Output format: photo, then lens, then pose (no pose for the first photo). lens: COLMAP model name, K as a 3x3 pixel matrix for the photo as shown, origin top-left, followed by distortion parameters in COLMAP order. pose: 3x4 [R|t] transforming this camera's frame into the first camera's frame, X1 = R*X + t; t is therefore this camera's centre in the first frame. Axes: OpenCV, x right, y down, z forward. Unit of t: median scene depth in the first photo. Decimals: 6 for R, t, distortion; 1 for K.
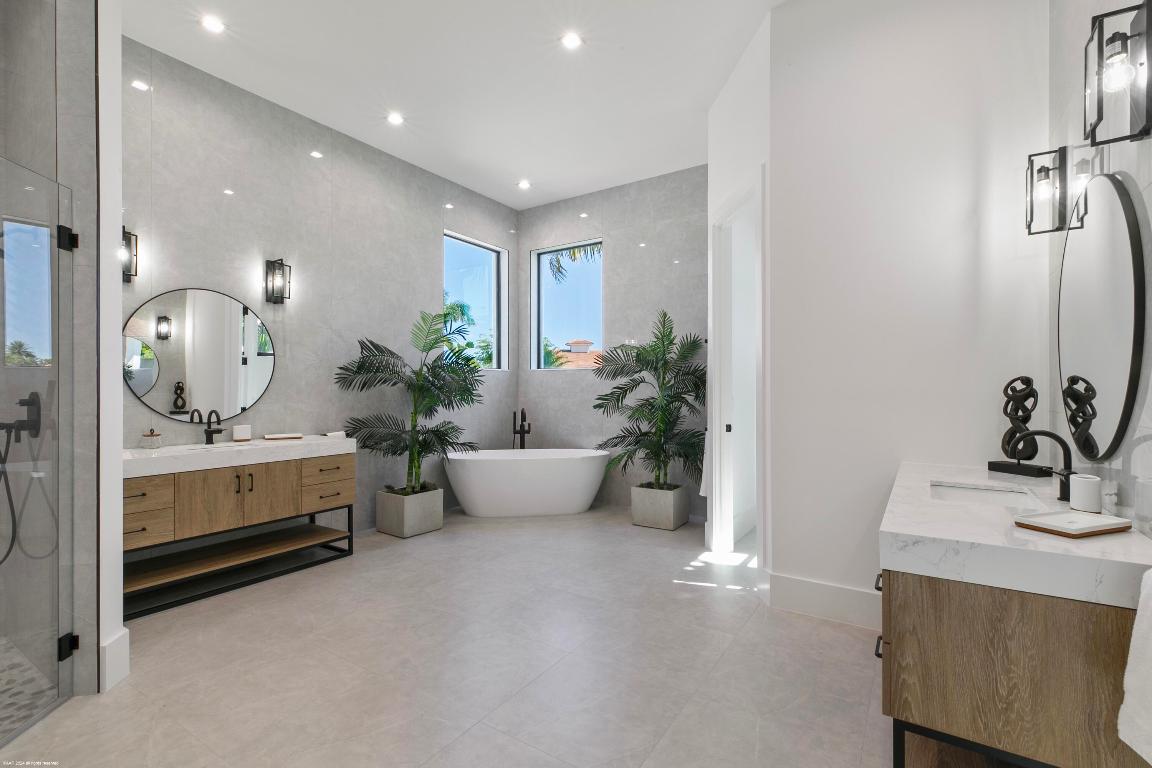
lens RADIAL K [[526.8, 0, 581.3], [0, 526.8, 389.3], [0, 0, 1]] dist [0.011143, -0.002375]
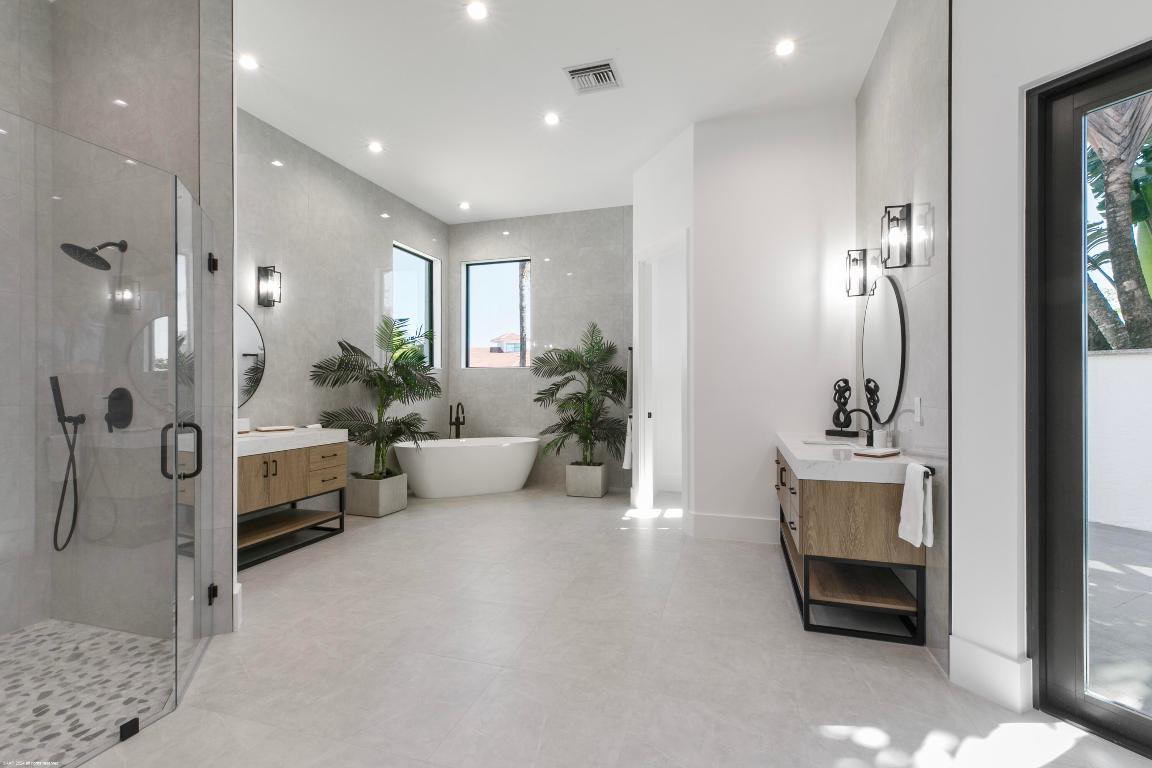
lens RADIAL K [[526.8, 0, 578.2], [0, 526.8, 384.7], [0, 0, 1]] dist [0.011143, -0.002375]
pose [[0.959890, 0.001422, 0.280373, -0.254510], [-0.001094, 0.999999, -0.001328, -0.000801], [-0.280374, 0.000968, 0.959890, -0.213434]]
